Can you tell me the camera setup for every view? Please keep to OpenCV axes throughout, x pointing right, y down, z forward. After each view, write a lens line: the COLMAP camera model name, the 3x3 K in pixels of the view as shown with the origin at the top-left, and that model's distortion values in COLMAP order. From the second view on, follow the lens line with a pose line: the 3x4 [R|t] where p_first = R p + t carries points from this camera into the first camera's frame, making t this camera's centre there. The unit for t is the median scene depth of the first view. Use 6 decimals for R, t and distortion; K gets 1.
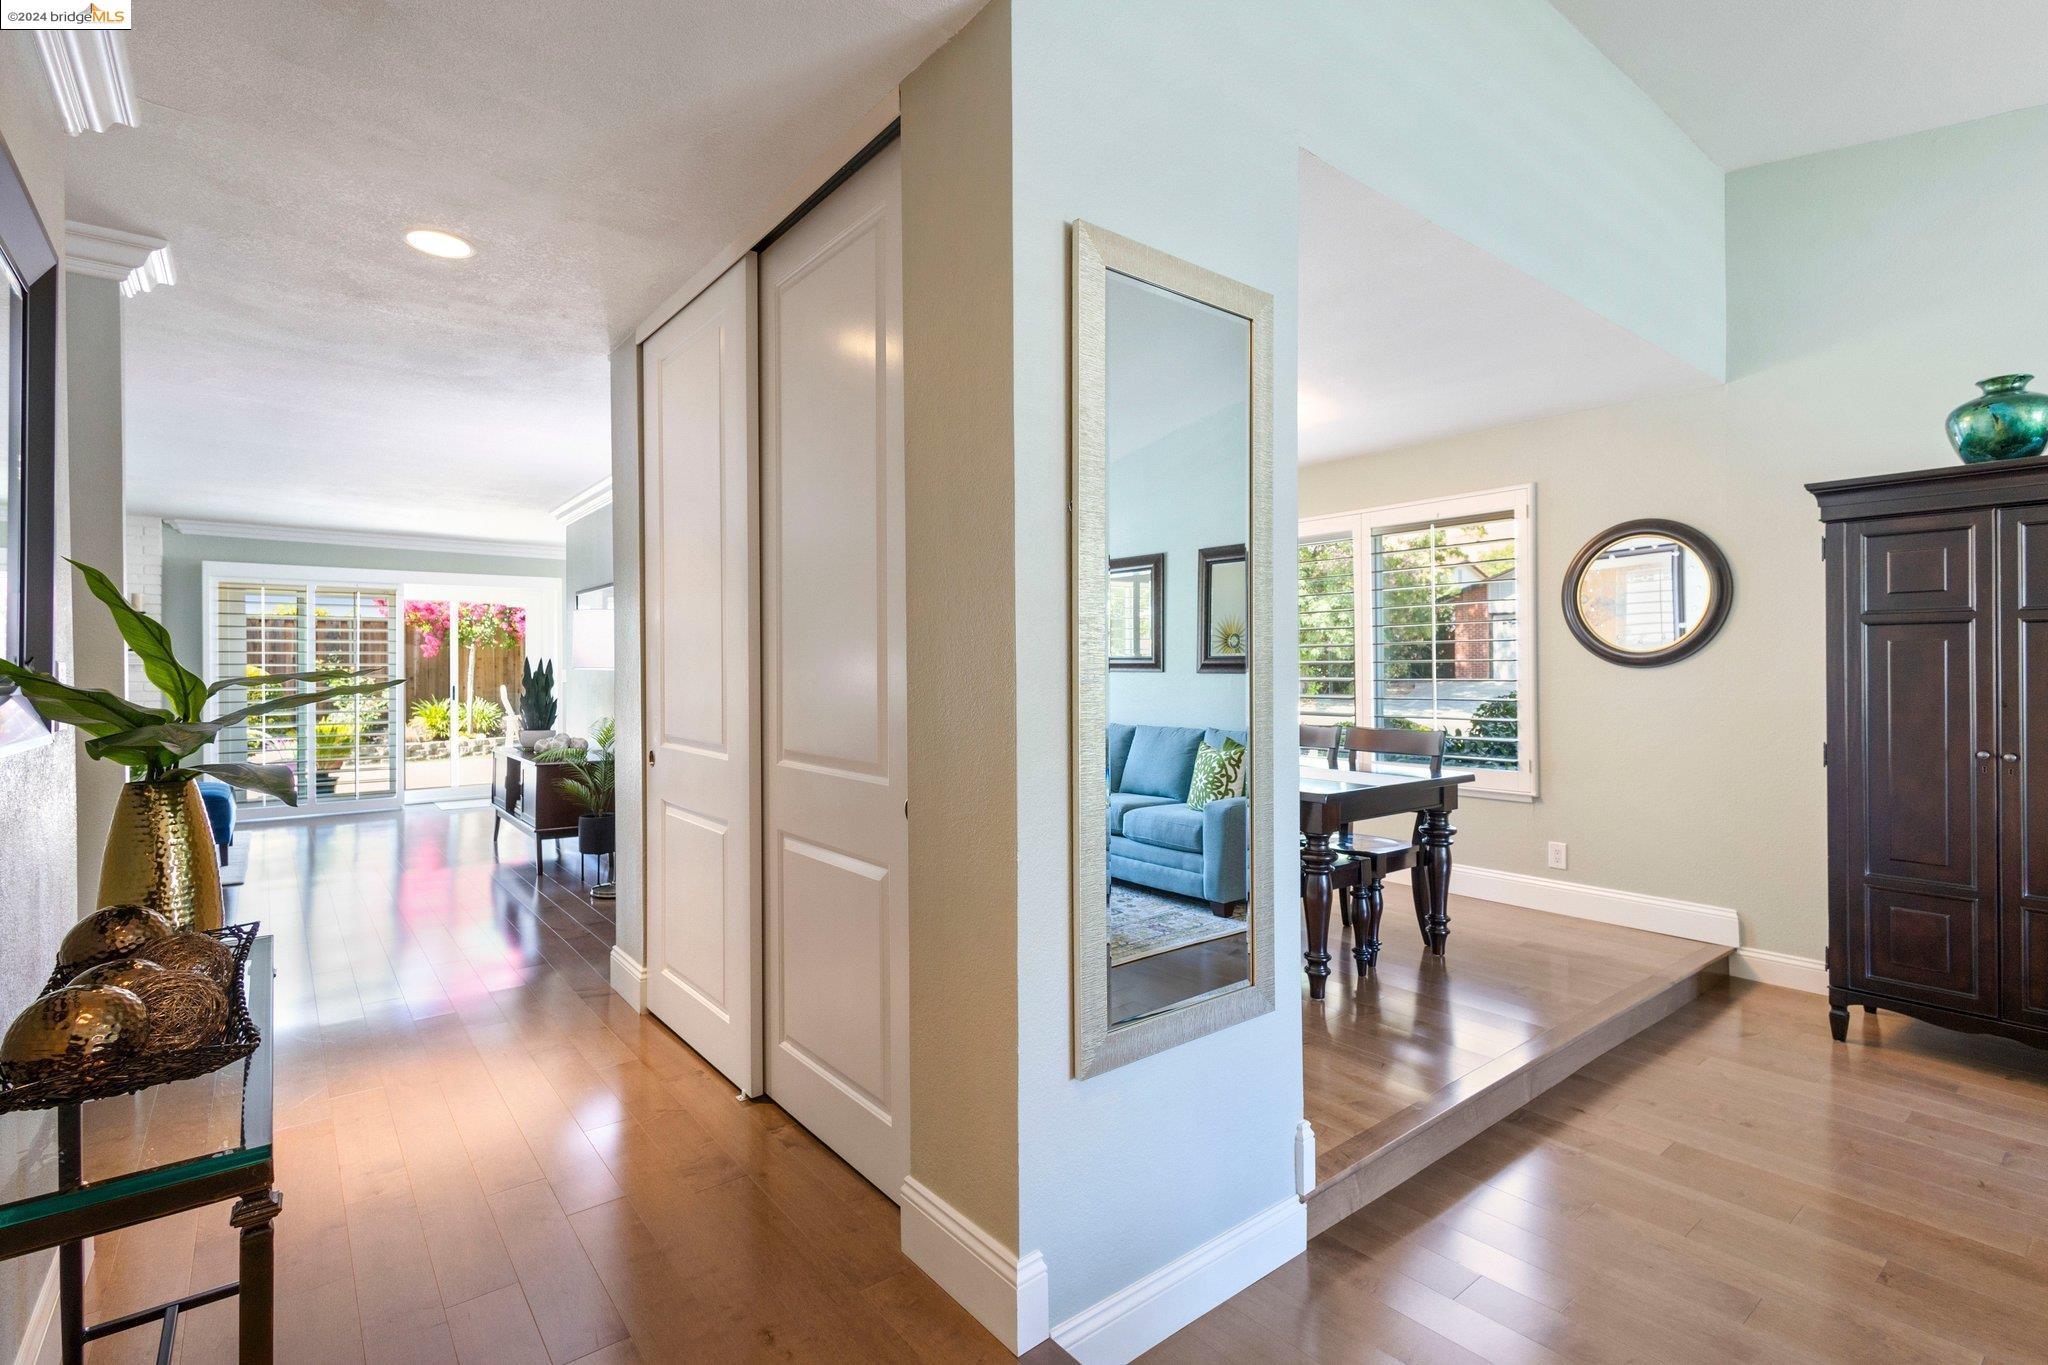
lens RADIAL K [[946.7, 0, 1024.1], [0, 946.7, 658.7], [0, 0, 1]] dist [-0.000456, -0.000130]
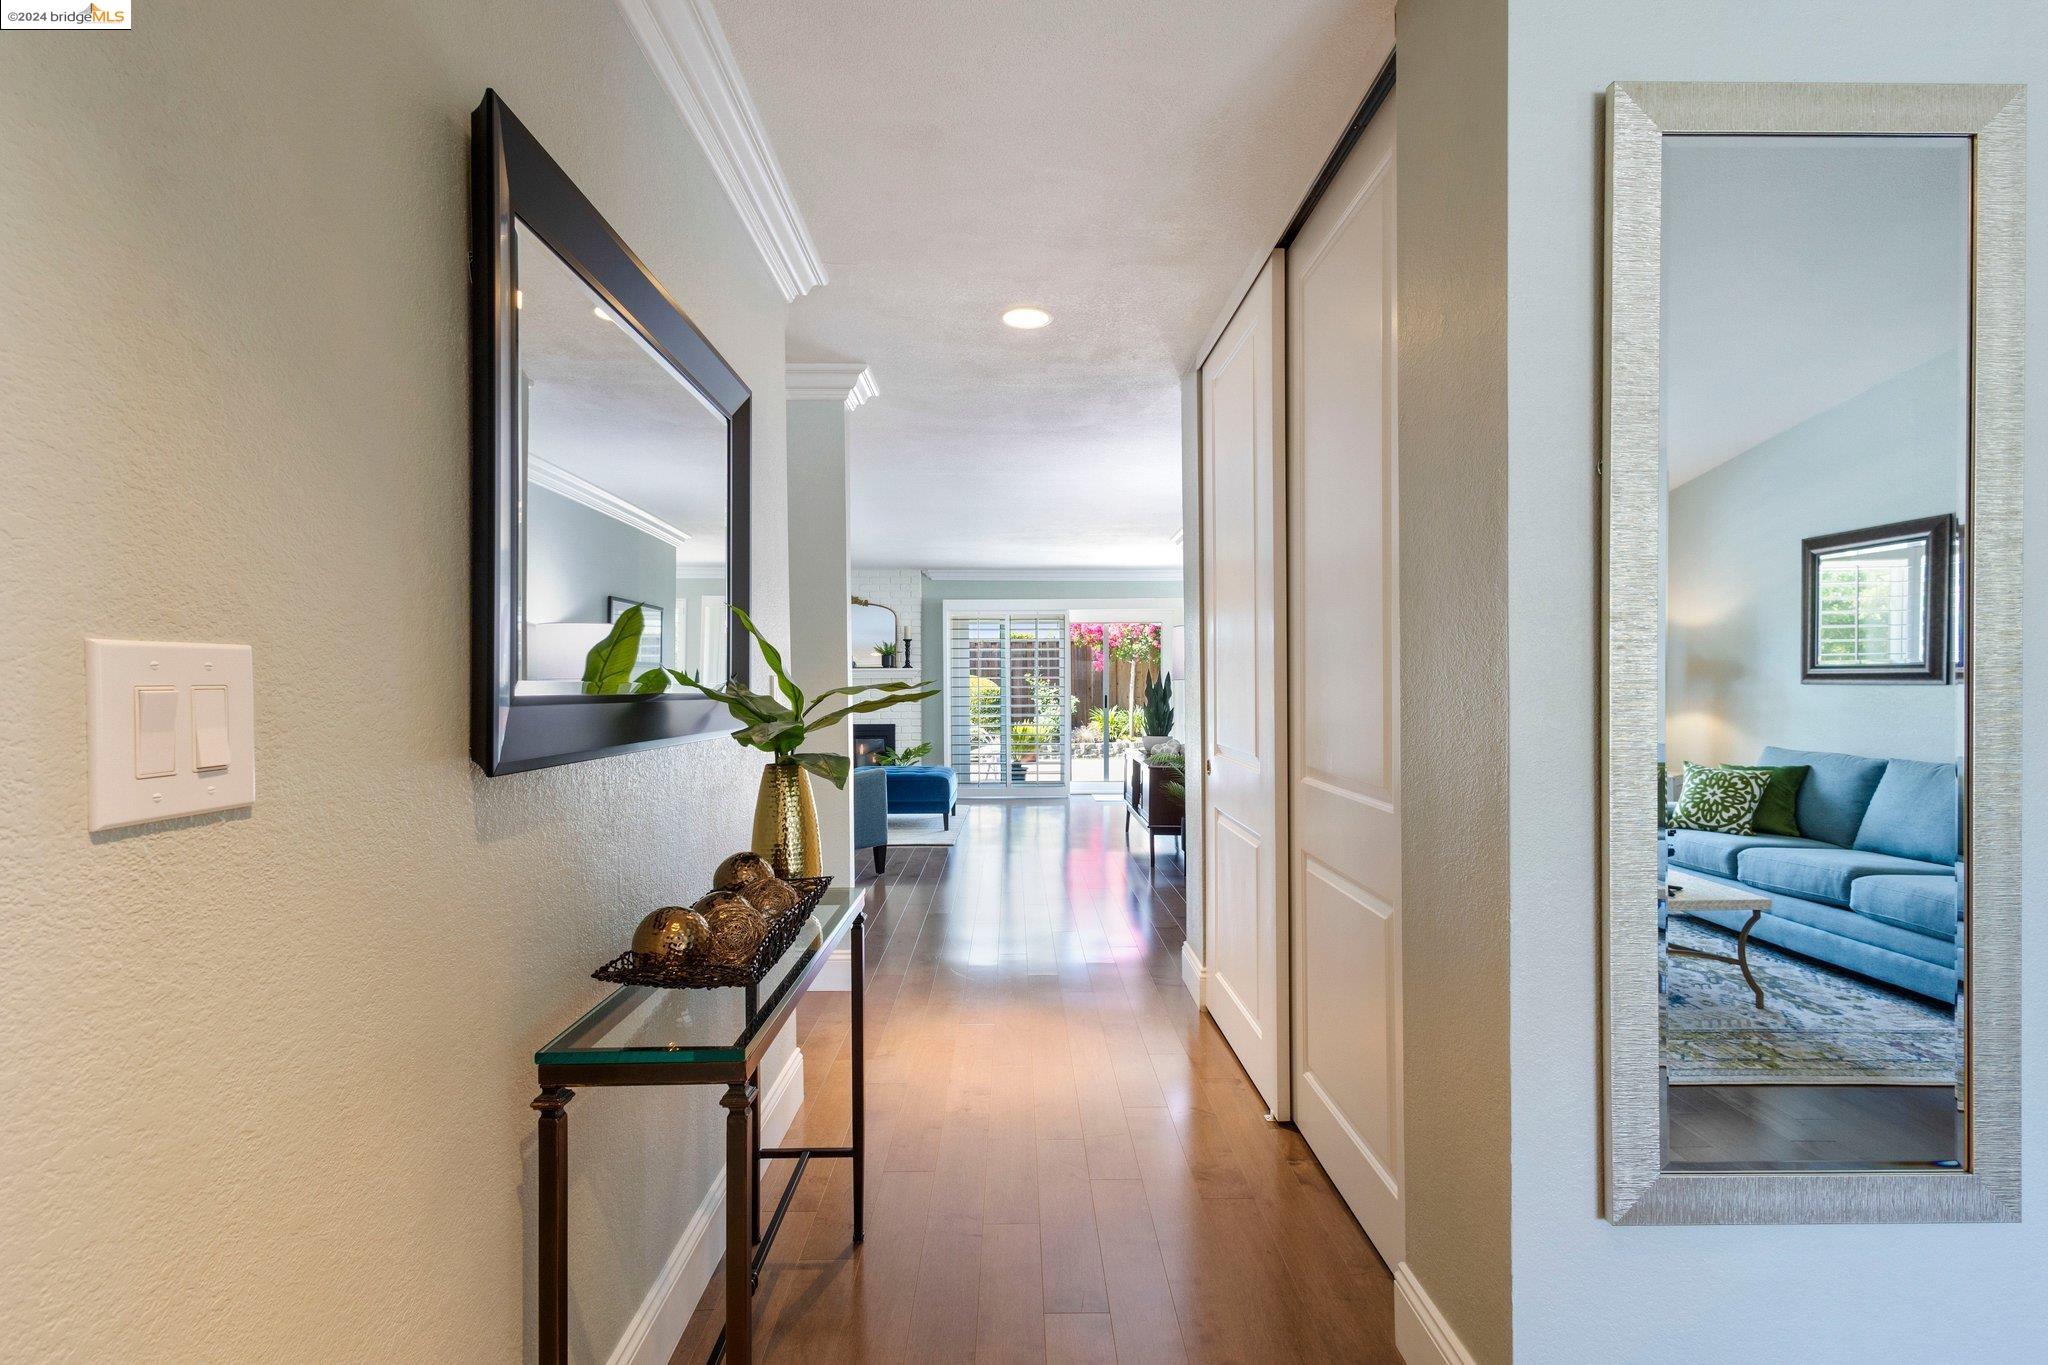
lens RADIAL K [[939.6, 0, 1024.0], [0, 939.6, 682.5], [0, 0, 1]] dist [0.000639, -0.000361]
pose [[0.787364, 0.001150, -0.616488, 0.085422], [0.006637, 0.999924, 0.010343, 0.000414], [0.616453, -0.012235, 0.787296, 0.068413]]
